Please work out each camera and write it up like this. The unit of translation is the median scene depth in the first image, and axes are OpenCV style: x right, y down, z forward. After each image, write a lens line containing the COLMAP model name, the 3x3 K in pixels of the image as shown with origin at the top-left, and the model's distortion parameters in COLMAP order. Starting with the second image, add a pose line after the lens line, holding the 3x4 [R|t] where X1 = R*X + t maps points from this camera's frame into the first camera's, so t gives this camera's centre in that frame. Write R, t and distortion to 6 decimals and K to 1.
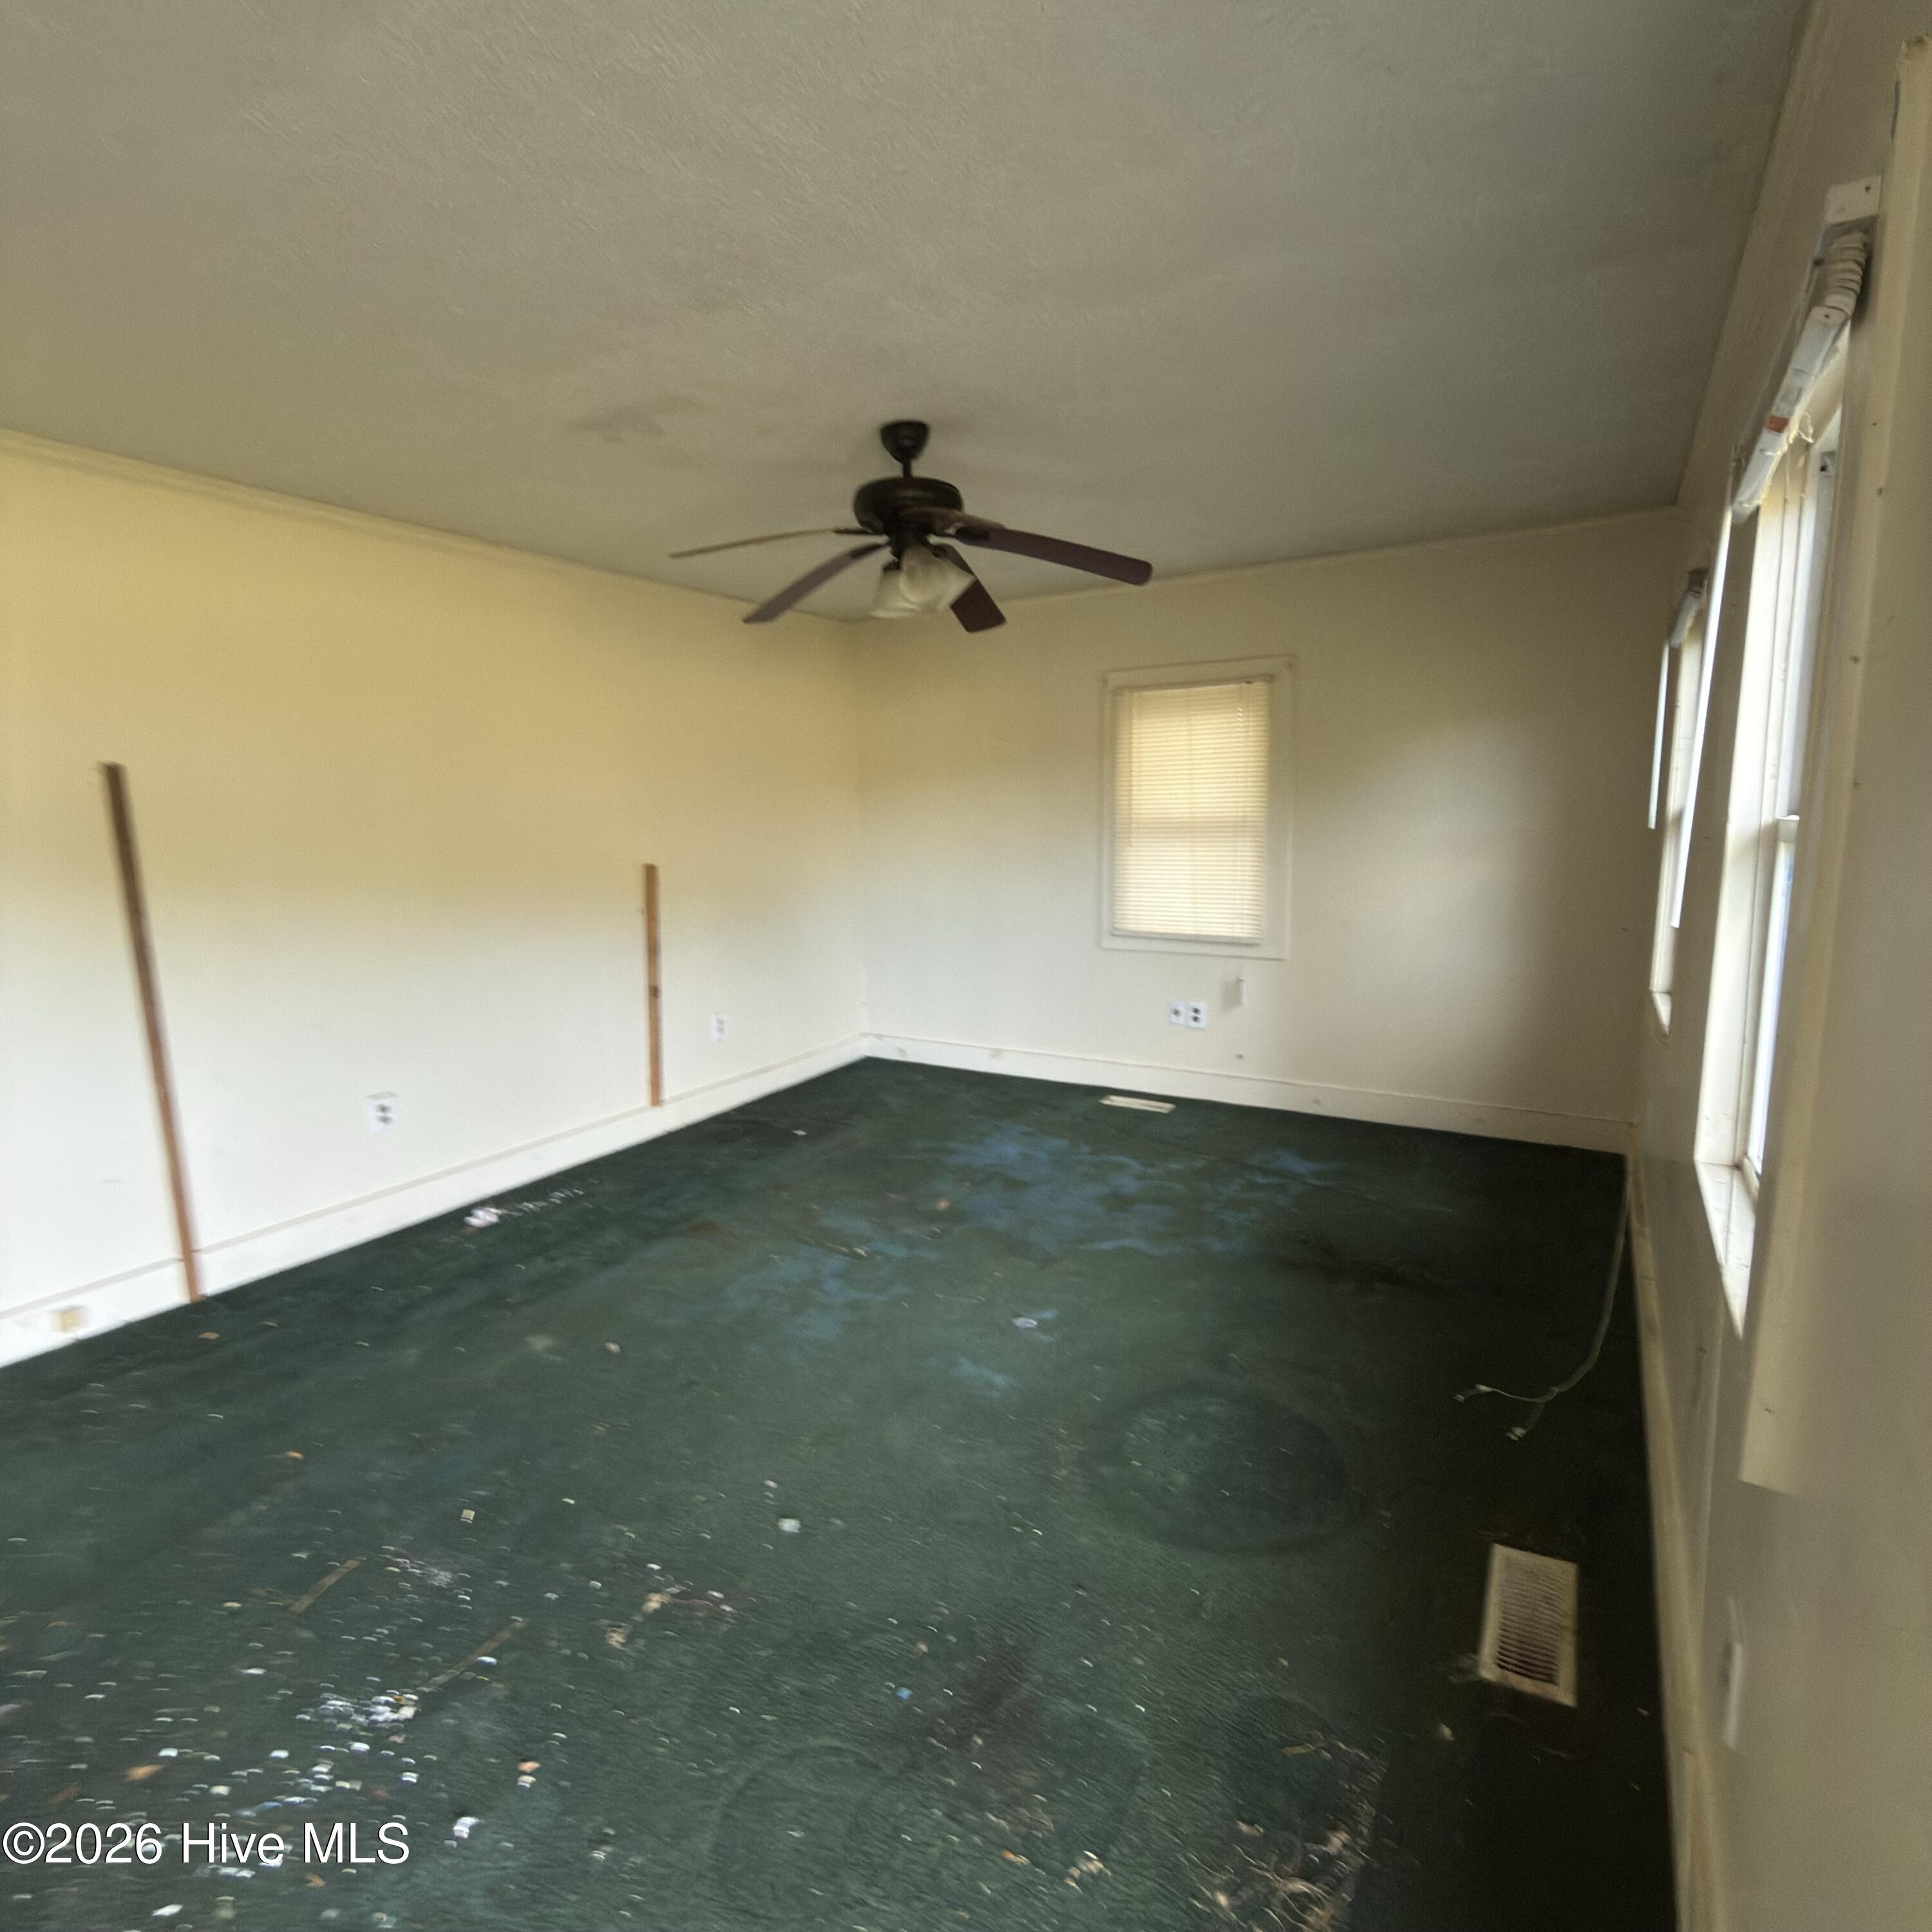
lens RADIAL K [[1032.3, 0, 974.7], [0, 1032.3, 964.7], [0, 0, 1]] dist [0.000177, -0.000915]
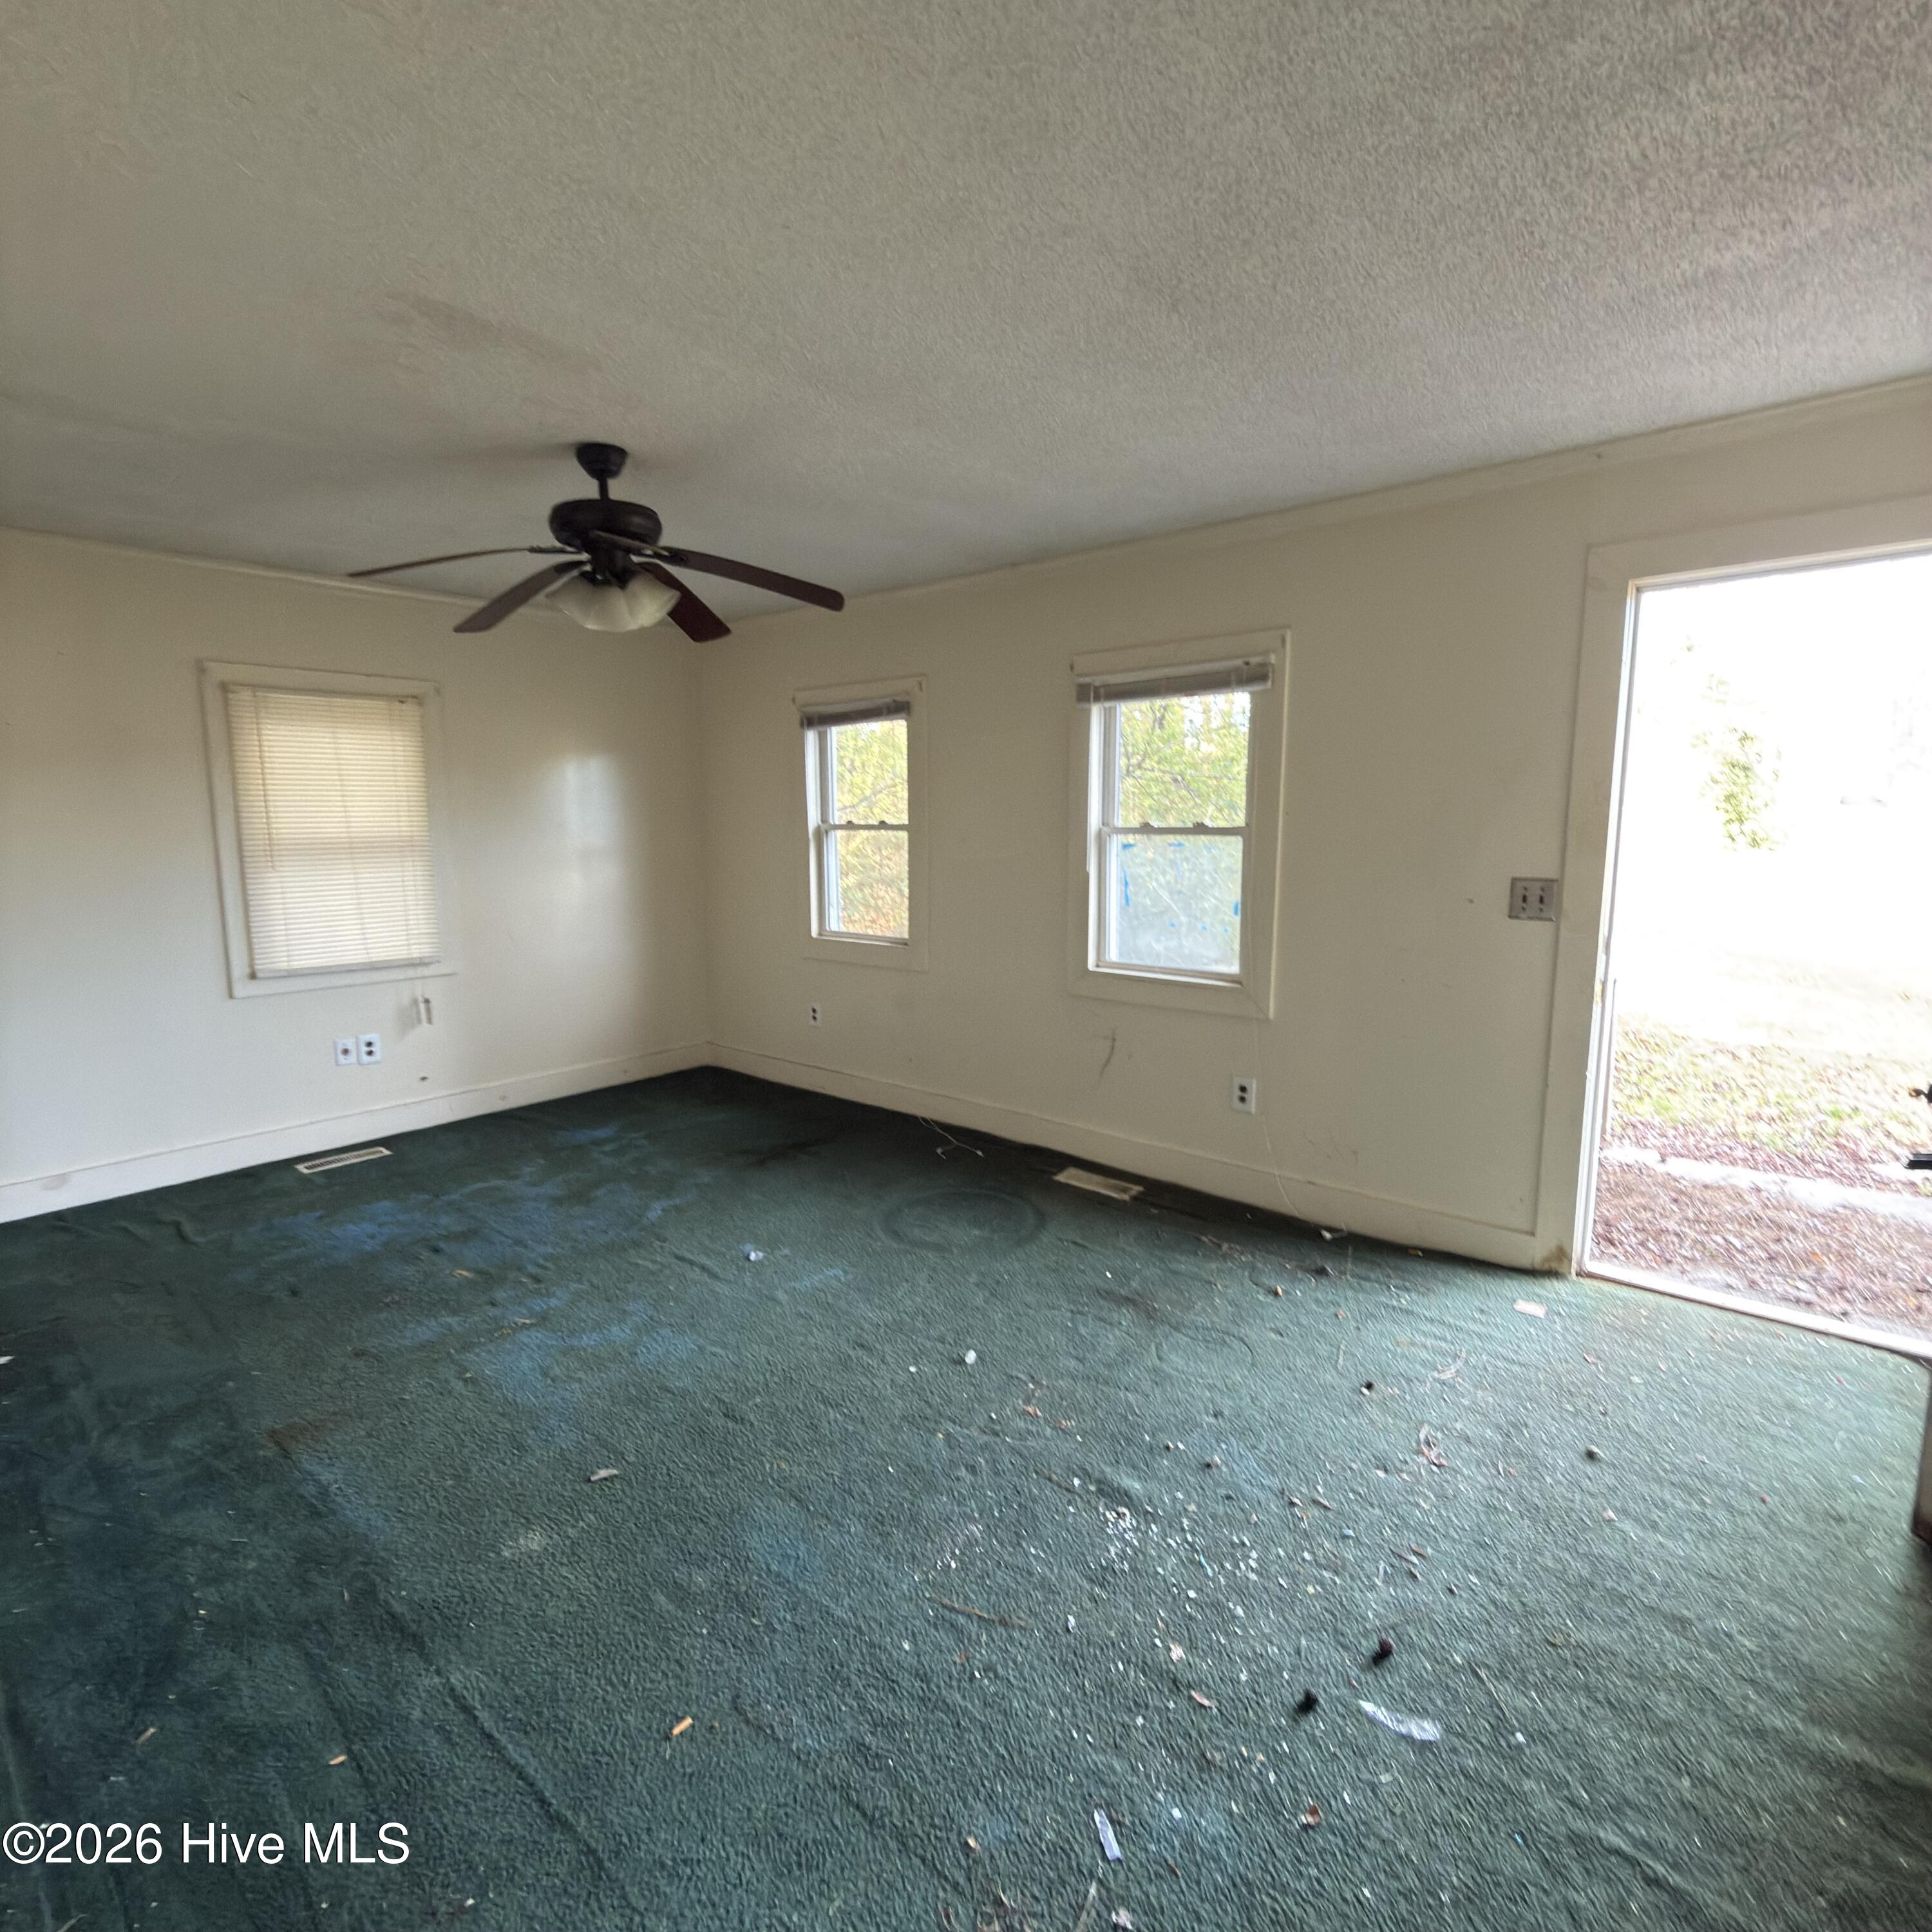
lens RADIAL K [[1032.3, 0, 974.7], [0, 1032.3, 964.7], [0, 0, 1]] dist [0.000177, -0.000915]
pose [[0.162069, -0.124679, 0.978871, -0.764171], [0.151166, 0.983414, 0.100229, -0.046619], [-0.975132, 0.131728, 0.178229, 0.371374]]
